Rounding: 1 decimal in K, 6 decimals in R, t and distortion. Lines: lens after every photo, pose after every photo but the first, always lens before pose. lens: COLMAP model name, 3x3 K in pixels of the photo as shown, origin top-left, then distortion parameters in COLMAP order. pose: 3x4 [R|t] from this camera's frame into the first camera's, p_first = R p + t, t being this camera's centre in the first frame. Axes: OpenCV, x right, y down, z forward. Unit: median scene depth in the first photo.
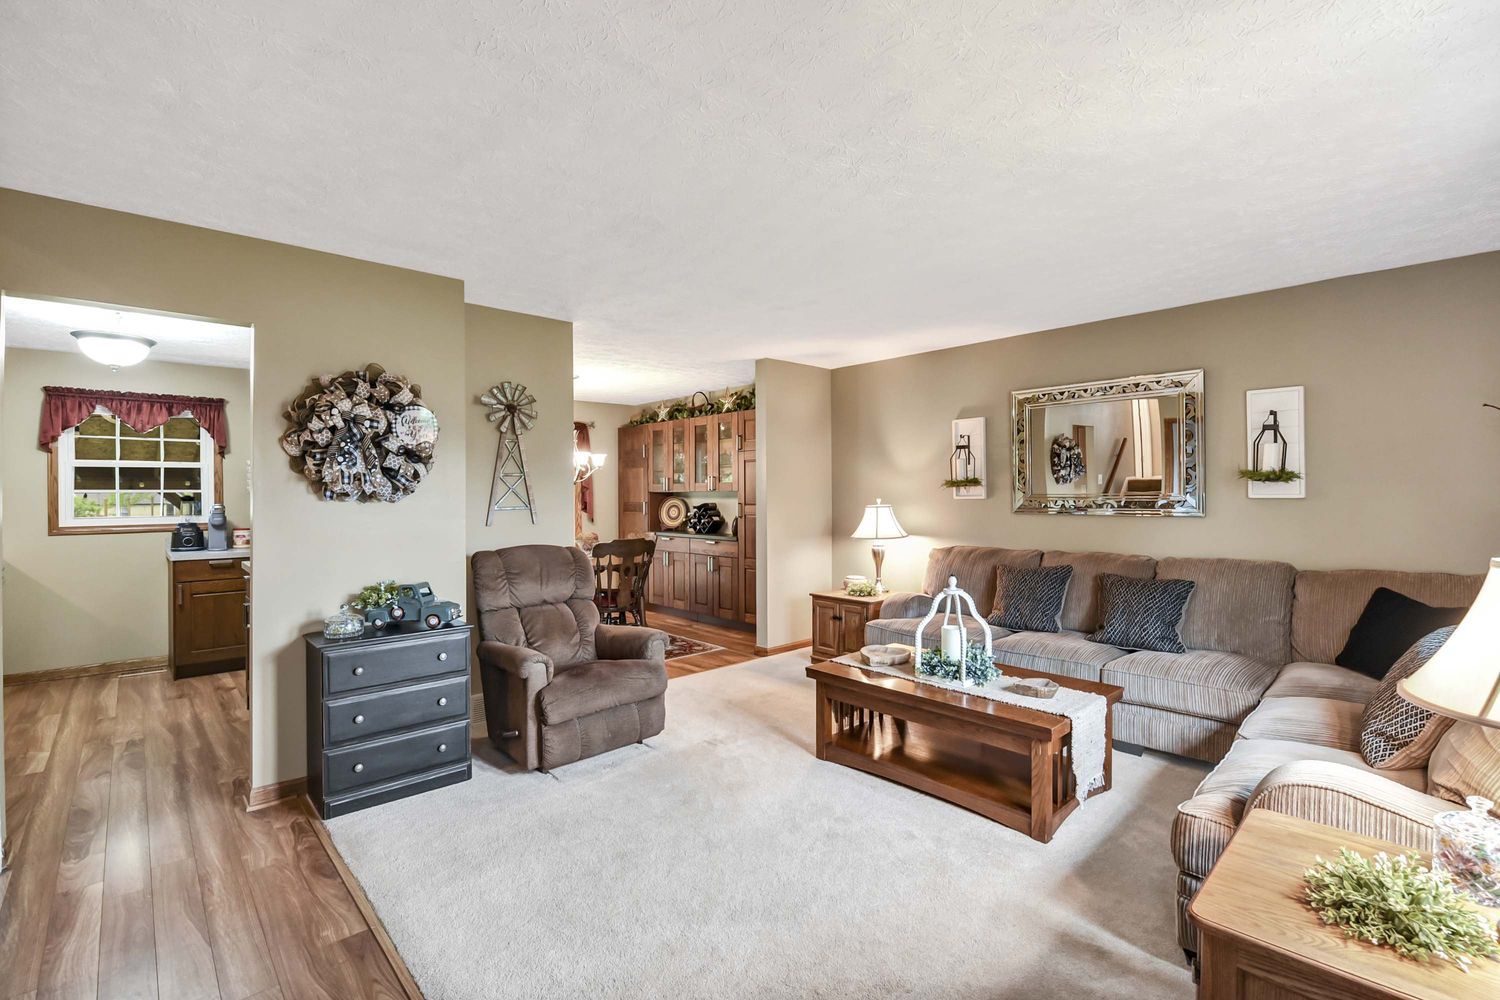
lens RADIAL K [[668.1, 0, 751.7], [0, 668.1, 495.0], [0, 0, 1]] dist [-0.000622, -0.009888]
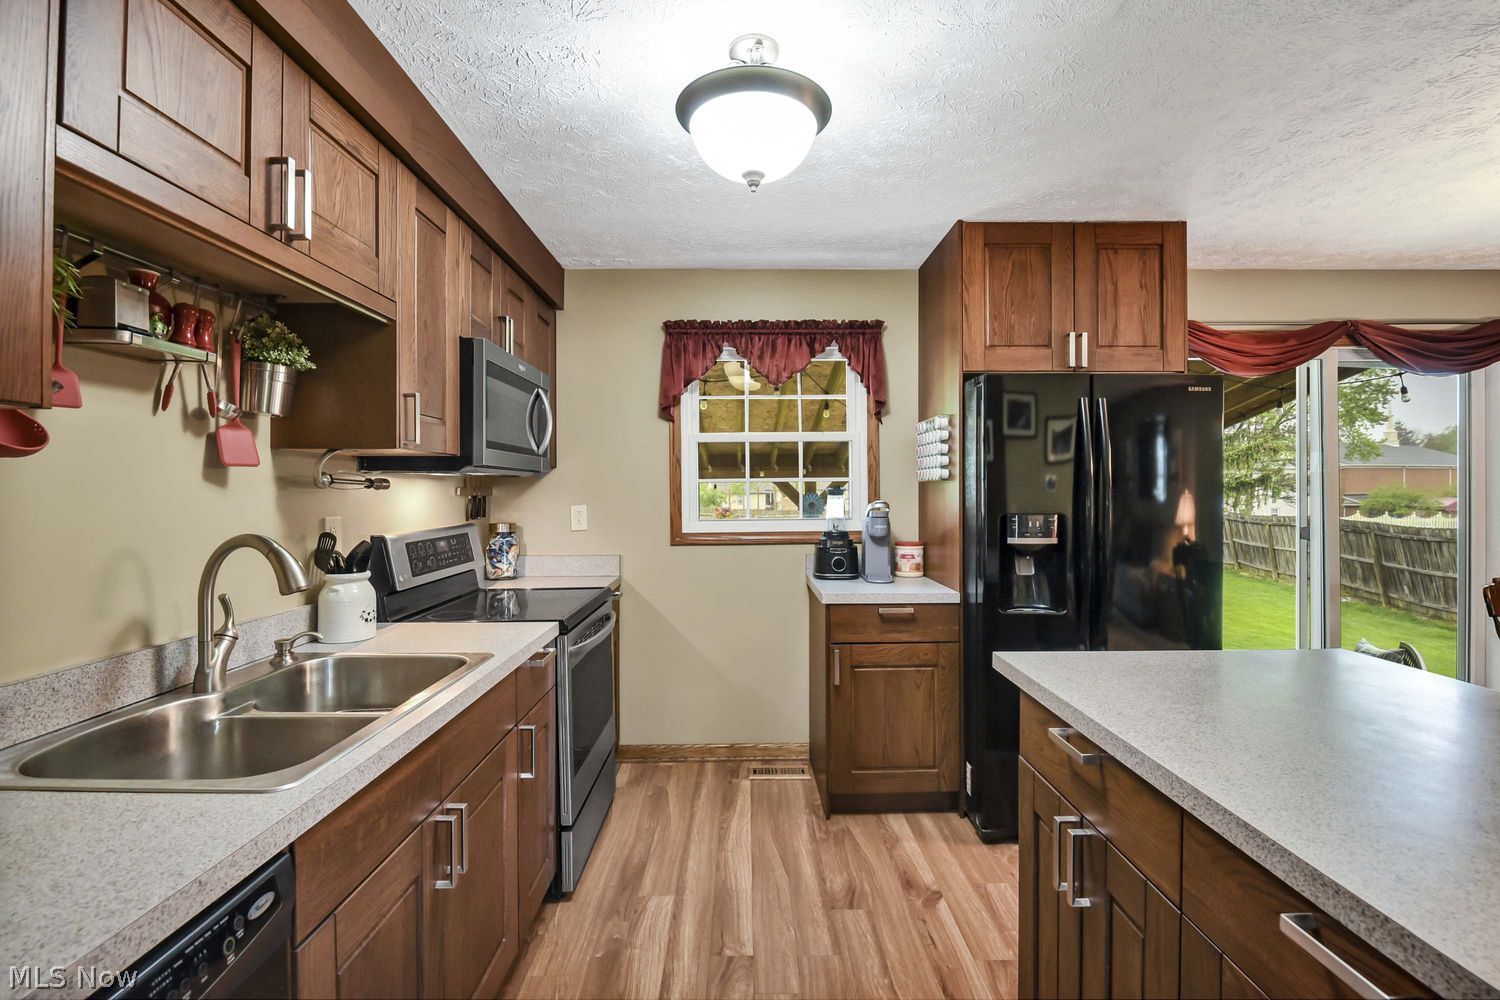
lens RADIAL K [[683.6, 0, 750.0], [0, 683.6, 500.0], [0, 0, 1]] dist [-0.017611, -0.000341]
pose [[0.737335, 0.013036, -0.675402, -0.605183], [0.001054, 0.999790, 0.020447, 0.001184], [0.675527, -0.015788, 0.737166, 0.610106]]
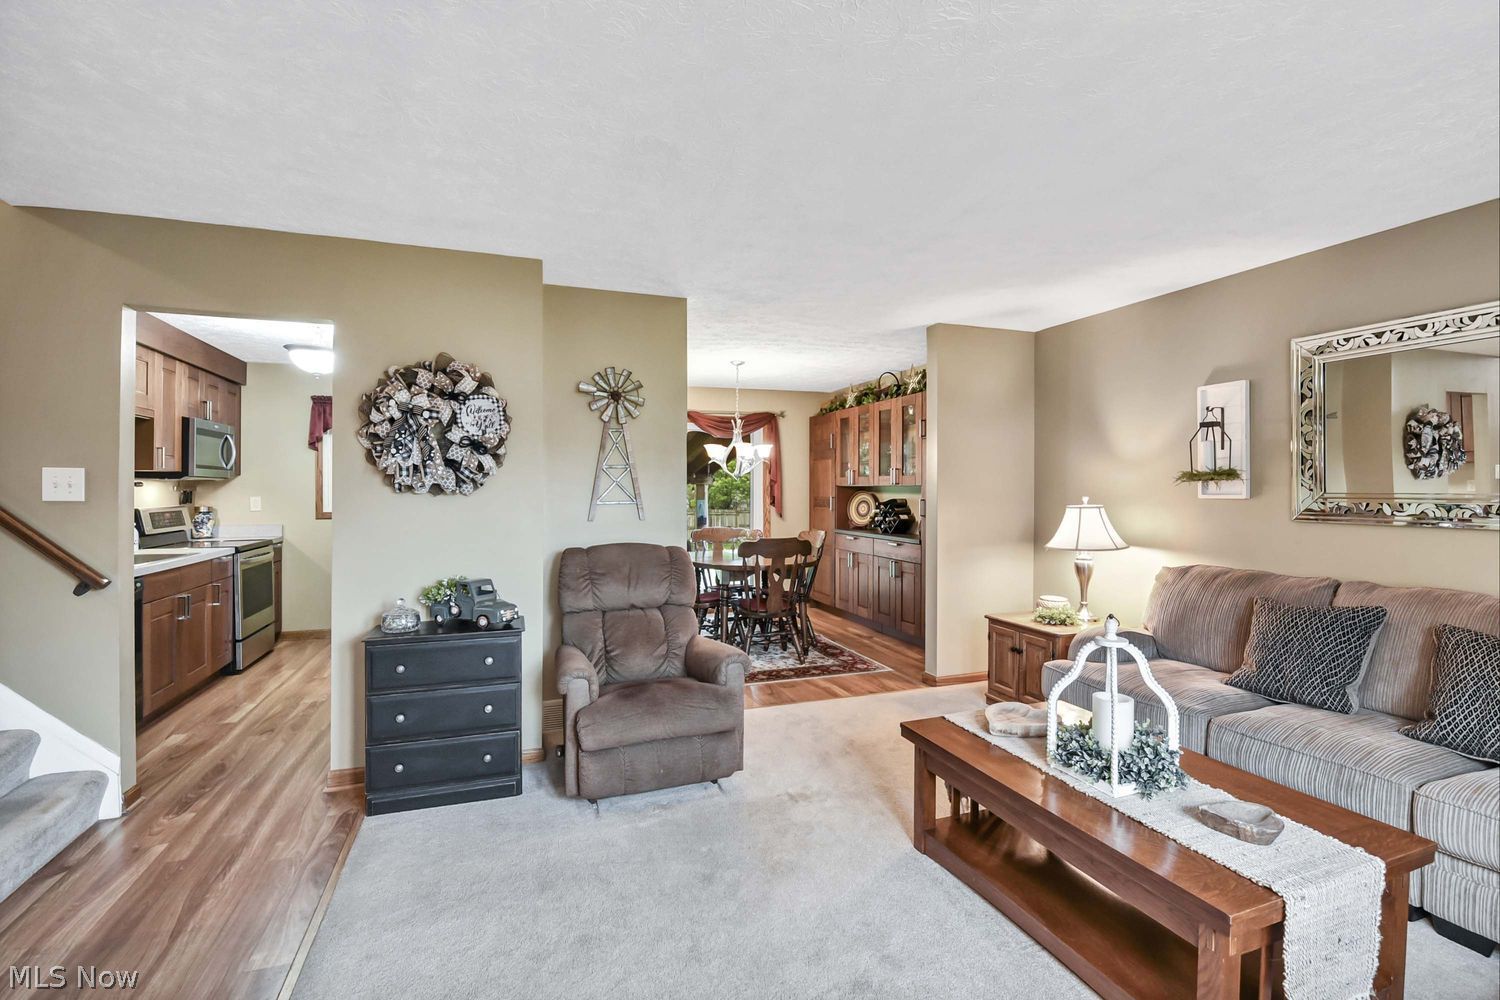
lens RADIAL K [[672.4, 0, 754.1], [0, 672.4, 494.9], [0, 0, 1]] dist [0.000856, -0.011297]
pose [[0.923088, 0.010928, -0.384433, 0.168746], [-0.007384, 0.999916, 0.010696, -0.002337], [0.384517, -0.007035, 0.923091, 0.193067]]
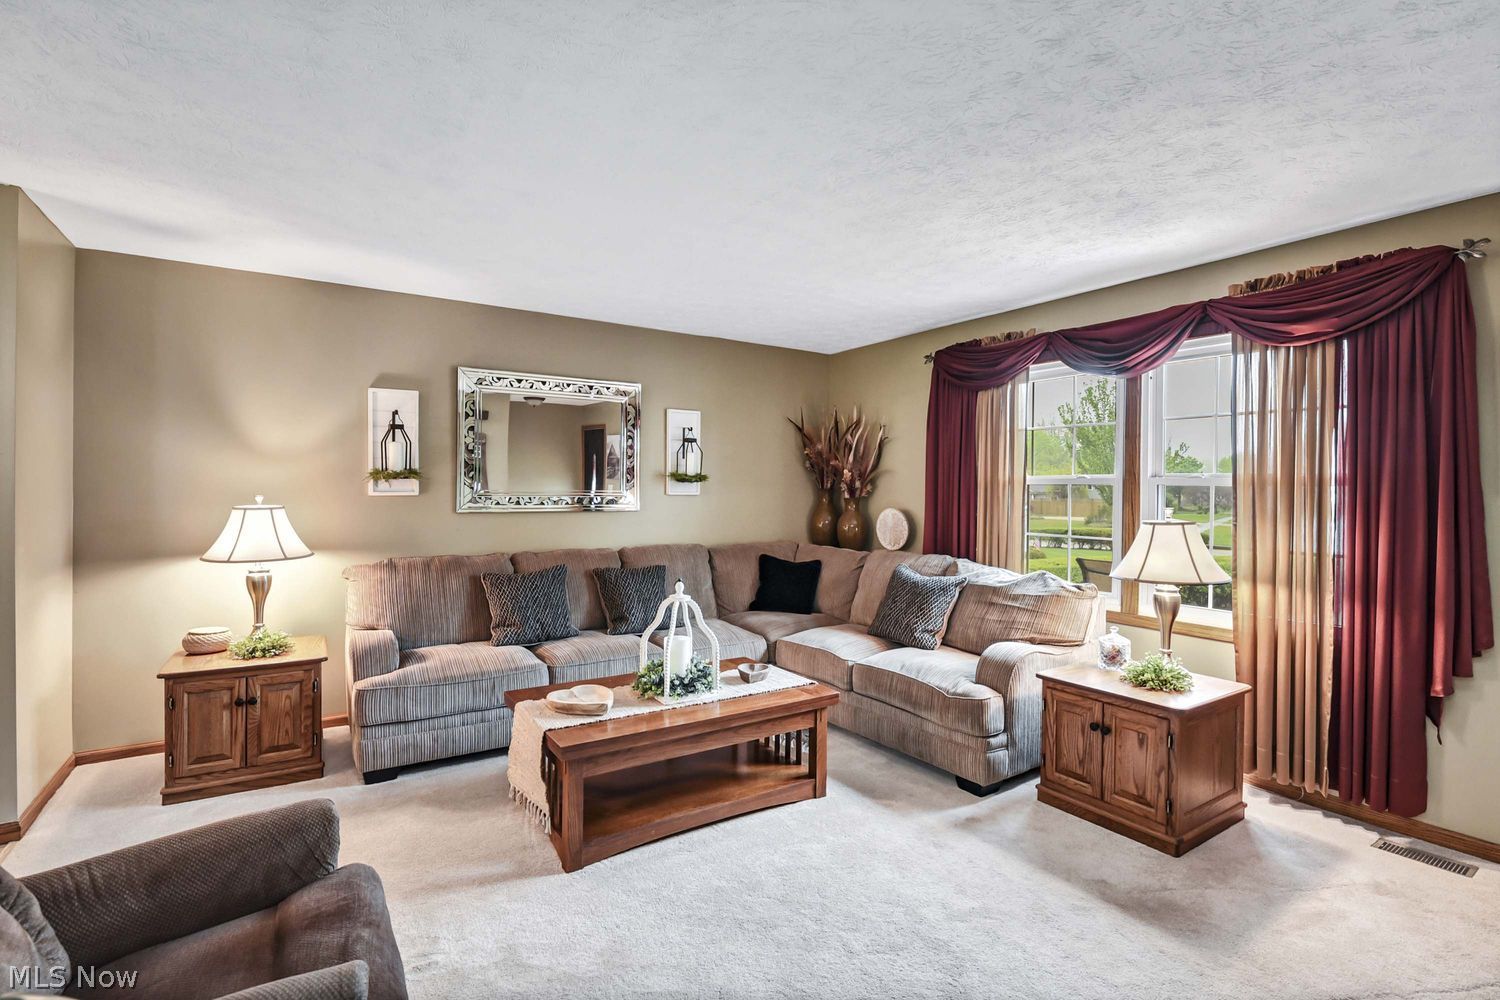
lens RADIAL K [[704.0, 0, 750.7], [0, 704.0, 490.4], [0, 0, 1]] dist [-0.002234, -0.000660]
pose [[0.173243, 0.003498, 0.984873, -0.461949], [-0.007306, 0.999971, -0.002266, -0.001172], [-0.984852, -0.006803, 0.173263, 0.541977]]
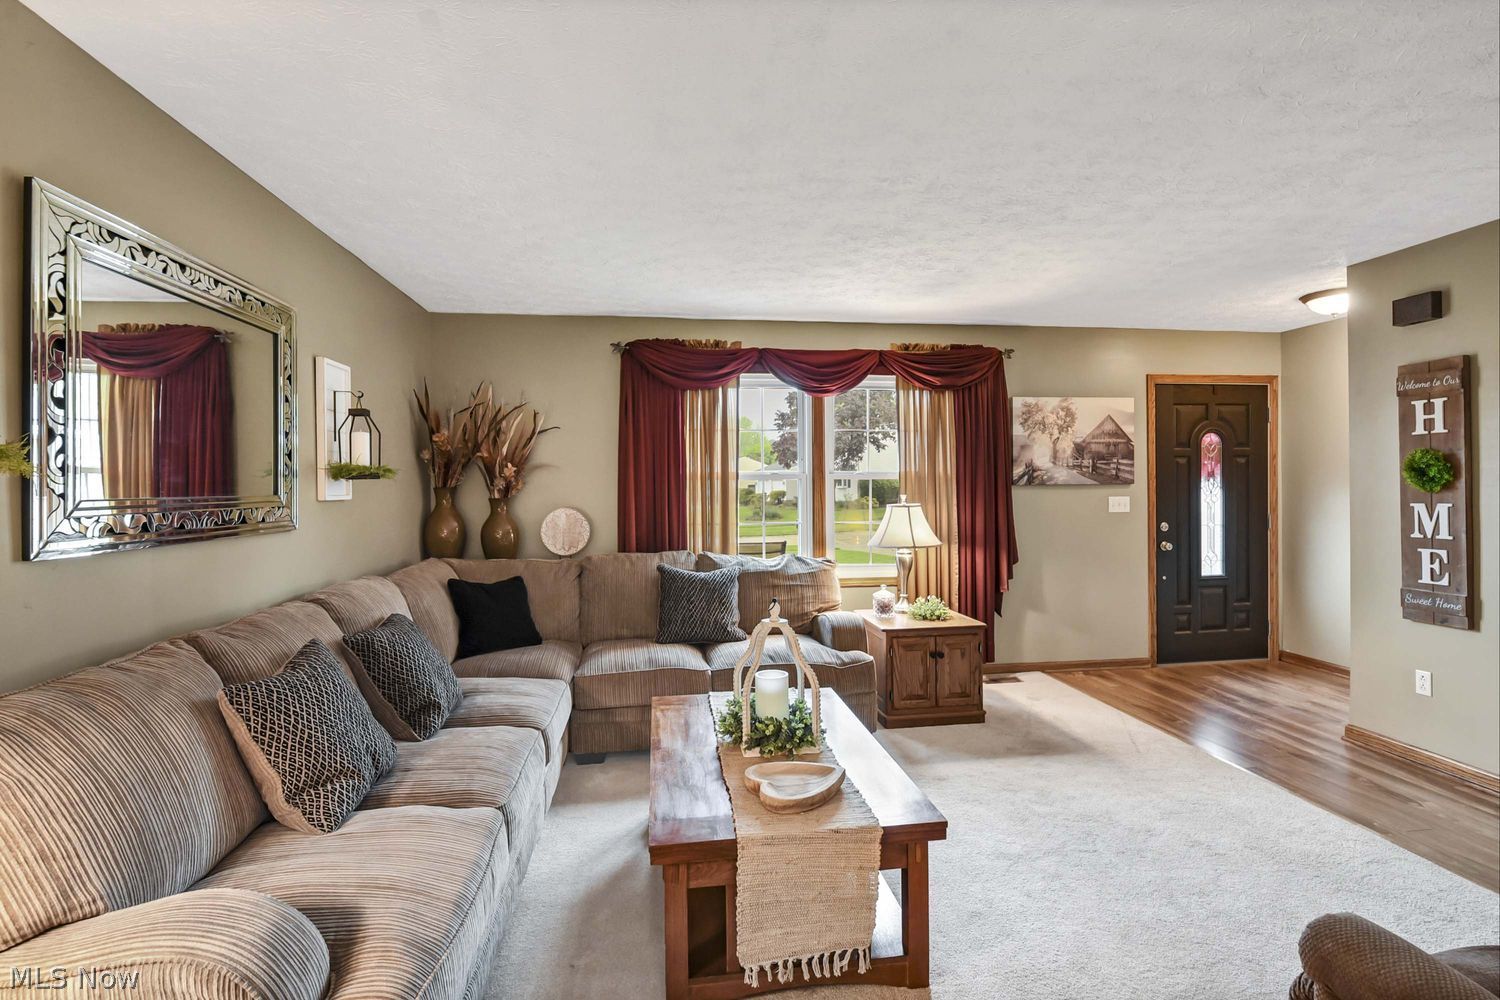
lens RADIAL K [[704.0, 0, 750.7], [0, 704.0, 490.4], [0, 0, 1]] dist [-0.002234, -0.000660]
pose [[-0.816686, 0.010365, 0.576989, -0.091582], [0.014970, 0.999883, 0.003227, -0.000987], [-0.576888, 0.011273, -0.816746, 1.200086]]
